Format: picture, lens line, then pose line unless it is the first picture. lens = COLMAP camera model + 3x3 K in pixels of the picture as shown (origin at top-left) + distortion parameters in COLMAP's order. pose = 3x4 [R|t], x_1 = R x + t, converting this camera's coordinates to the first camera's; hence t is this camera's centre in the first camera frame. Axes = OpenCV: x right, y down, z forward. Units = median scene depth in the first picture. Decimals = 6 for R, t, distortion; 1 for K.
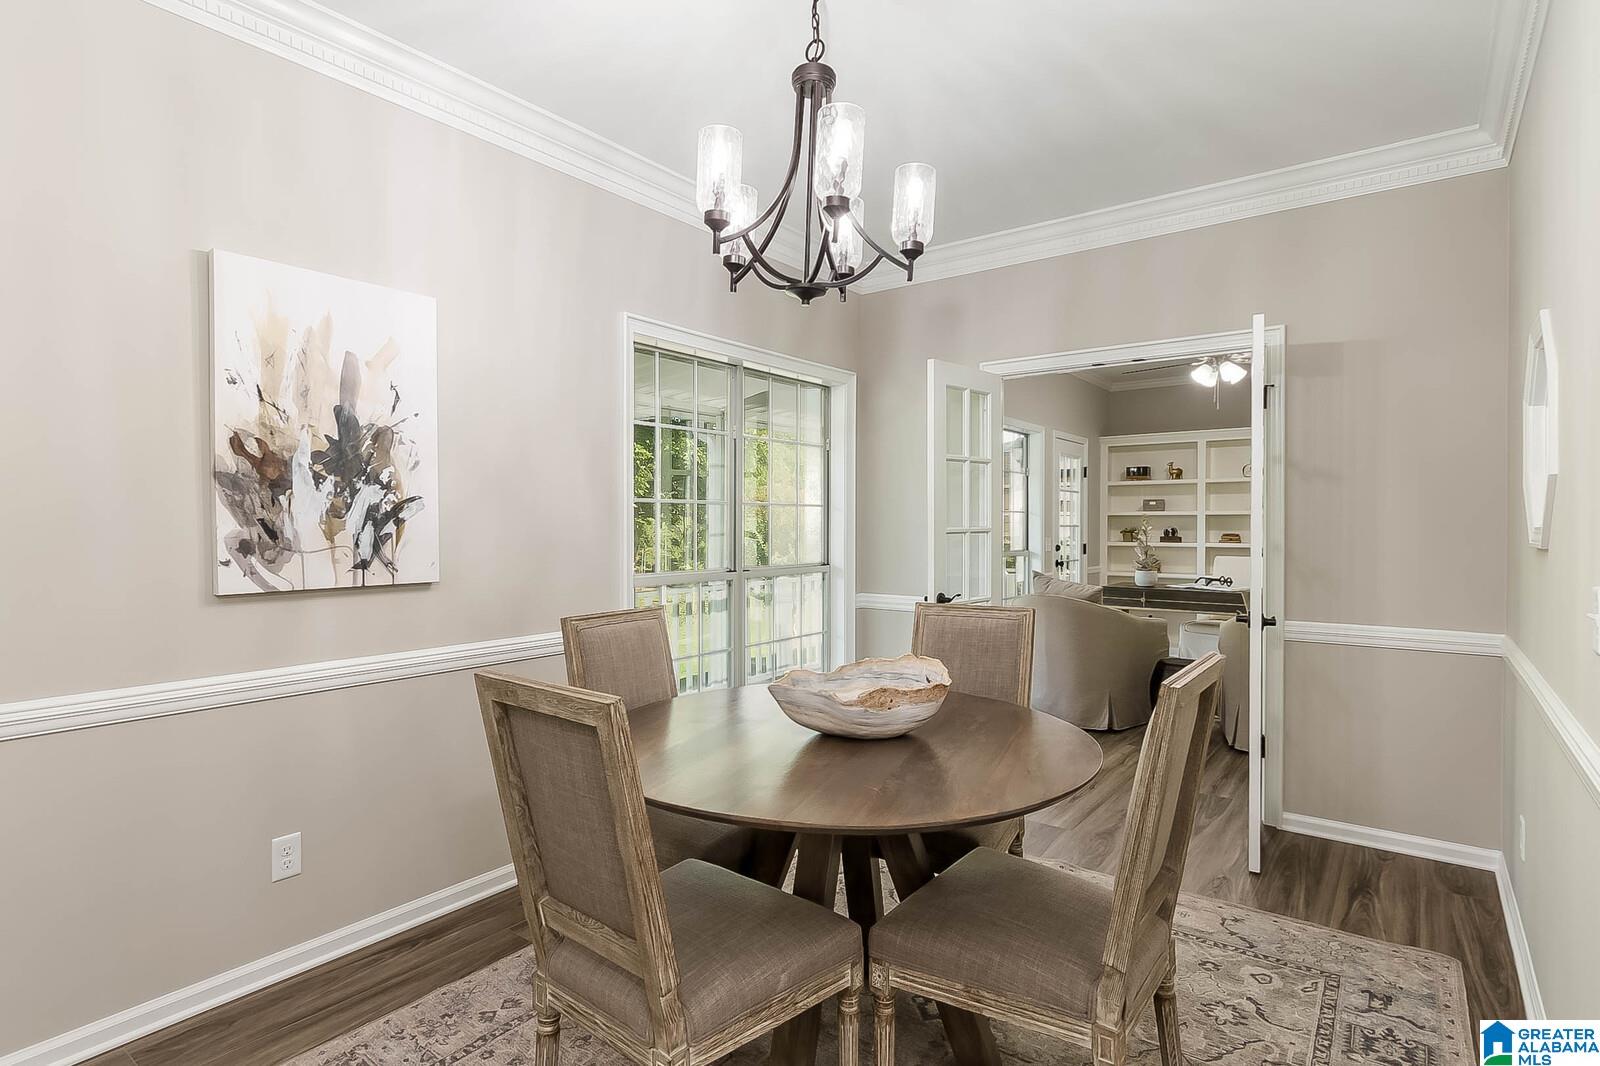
lens RADIAL K [[807.0, 0, 795.0], [0, 807.0, 529.6], [0, 0, 1]] dist [-0.004120, -0.000725]
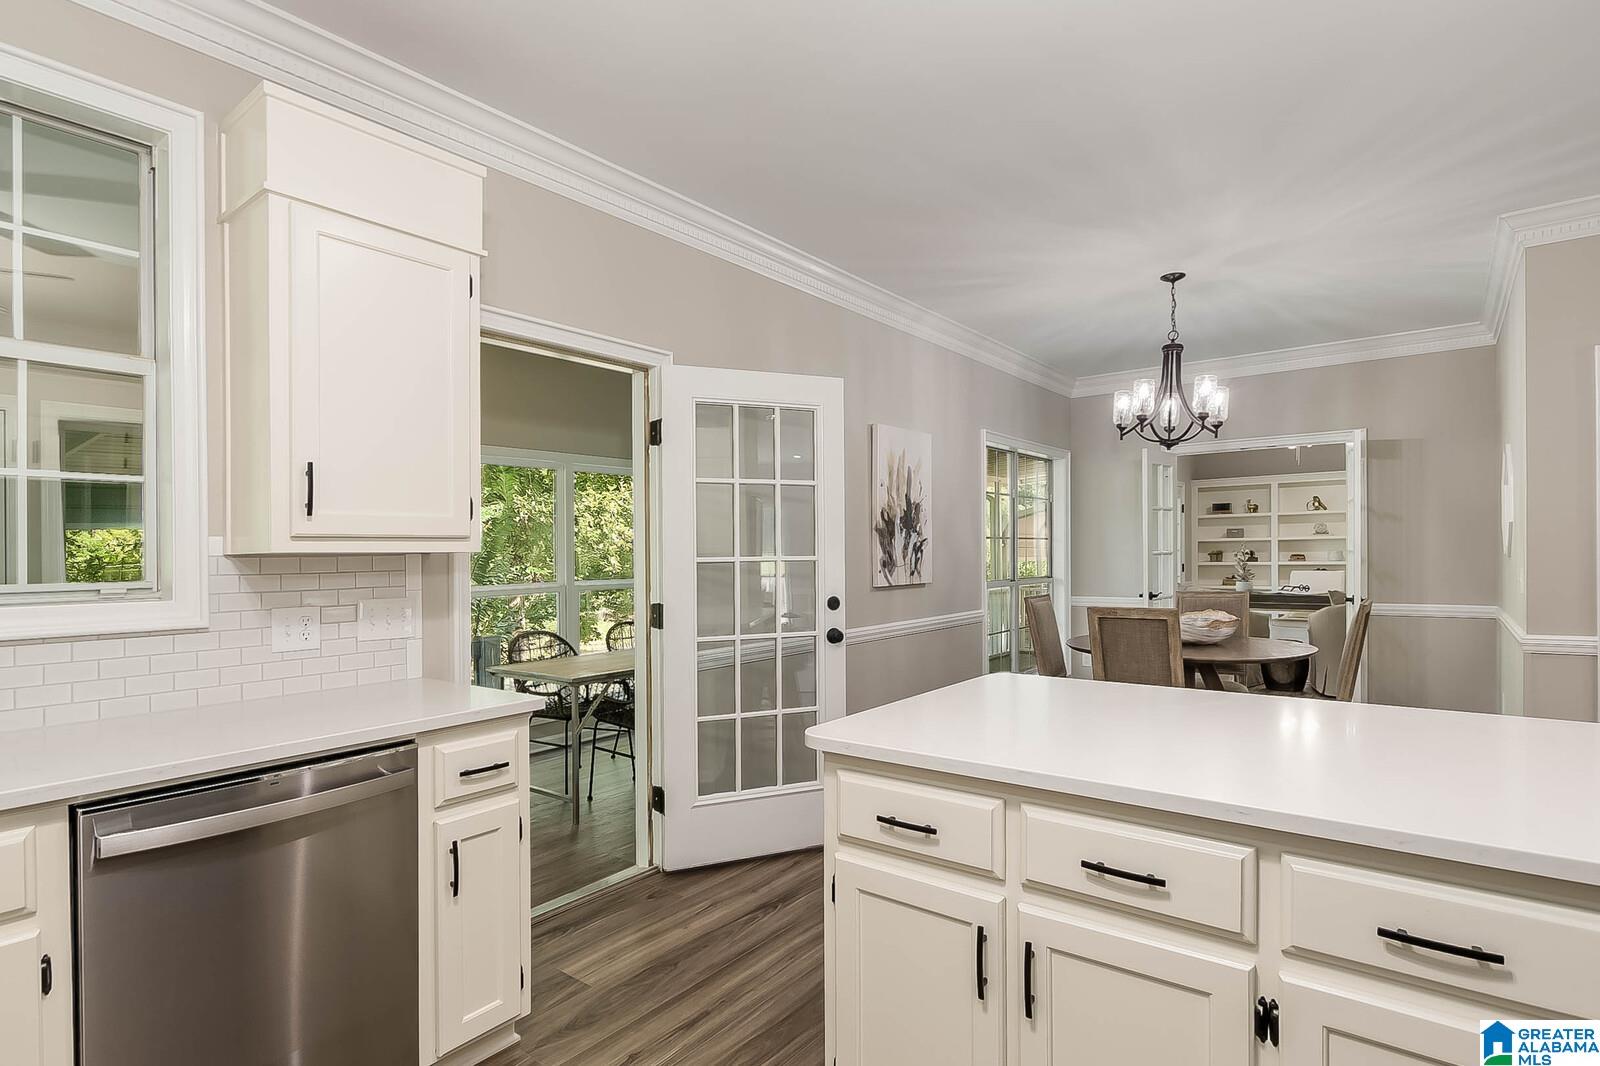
lens RADIAL K [[813.4, 0, 800.1], [0, 813.4, 561.5], [0, 0, 1]] dist [-0.000419, -0.000175]
pose [[0.999889, -0.013511, -0.006298, -0.583983], [0.013532, 0.999903, 0.003185, 0.003400], [0.006254, -0.003270, 0.999975, -0.730179]]
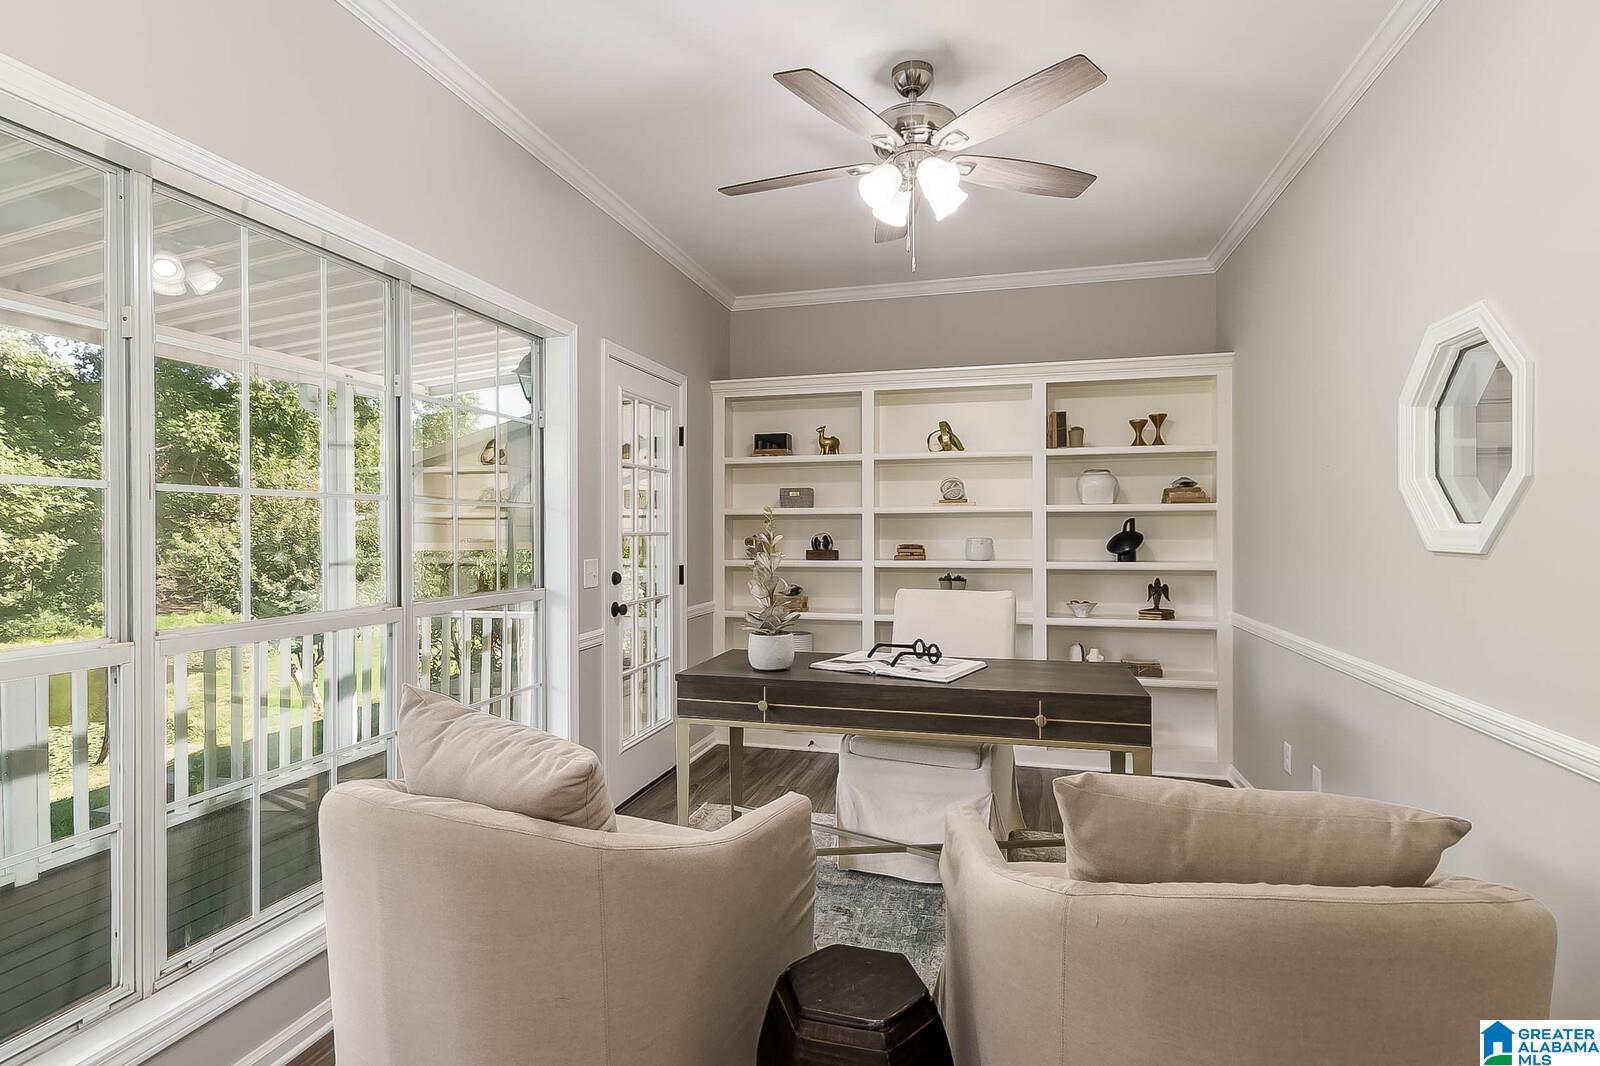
lens RADIAL K [[807.0, 0, 795.0], [0, 807.0, 529.6], [0, 0, 1]] dist [-0.004120, -0.000725]
pose [[0.921642, -0.005478, 0.388002, 0.507303], [0.006516, 0.999978, -0.001359, -0.013164], [-0.387986, 0.003781, 0.921658, 1.074622]]
